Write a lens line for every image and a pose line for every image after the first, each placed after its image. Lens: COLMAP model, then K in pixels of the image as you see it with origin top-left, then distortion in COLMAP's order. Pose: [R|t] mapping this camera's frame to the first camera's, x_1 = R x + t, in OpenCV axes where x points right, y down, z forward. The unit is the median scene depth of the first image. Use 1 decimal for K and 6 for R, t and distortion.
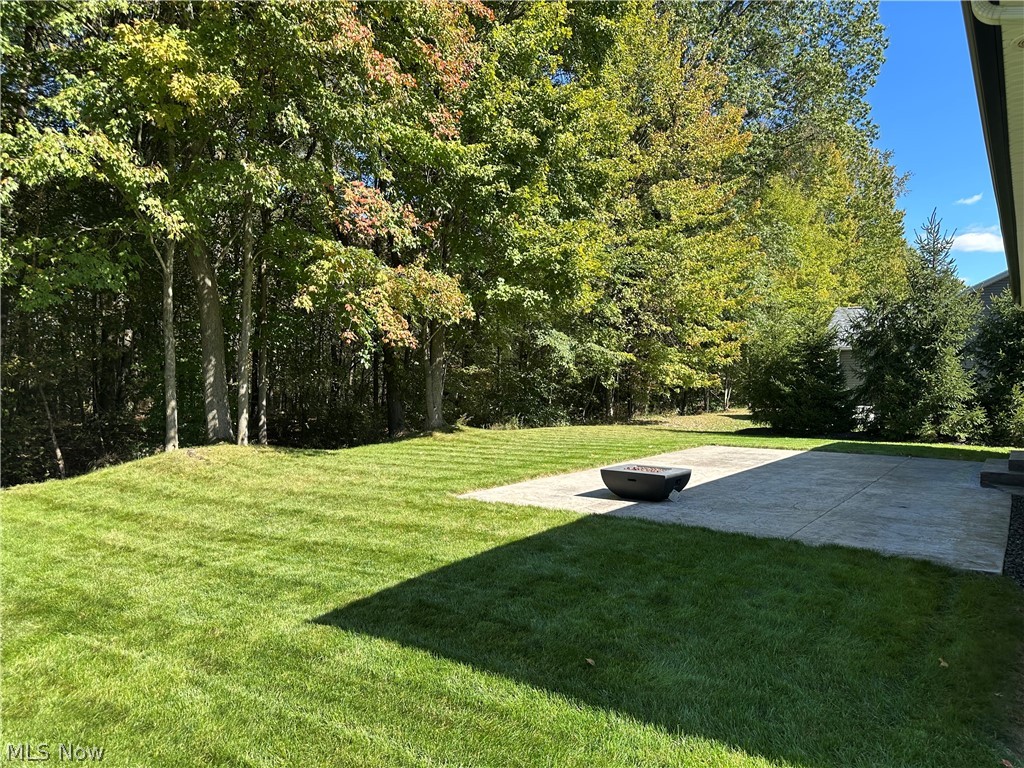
lens RADIAL K [[721.9, 0, 511.5], [0, 721.9, 401.3], [0, 0, 1]] dist [0.112954, -0.205436]
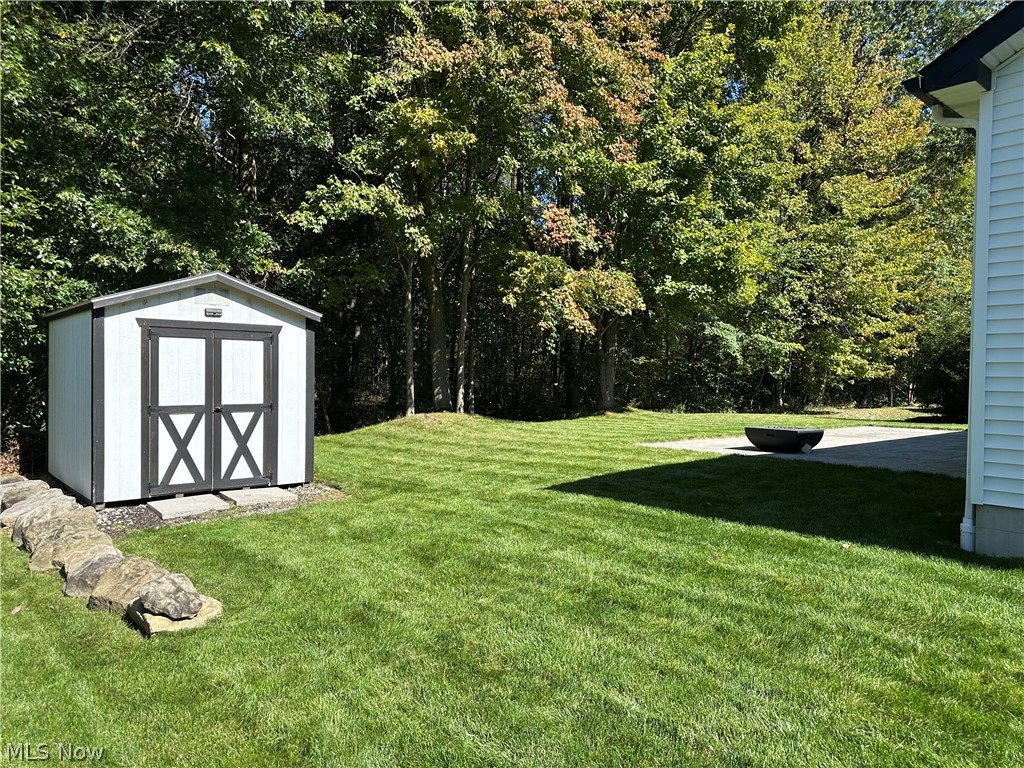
lens RADIAL K [[721.9, 0, 511.5], [0, 721.9, 401.3], [0, 0, 1]] dist [0.112954, -0.205436]
pose [[0.972916, 0.013073, -0.230789, 0.011897], [-0.012596, 0.999914, 0.003542, 0.028475], [0.230816, -0.000539, 0.972997, -0.180695]]
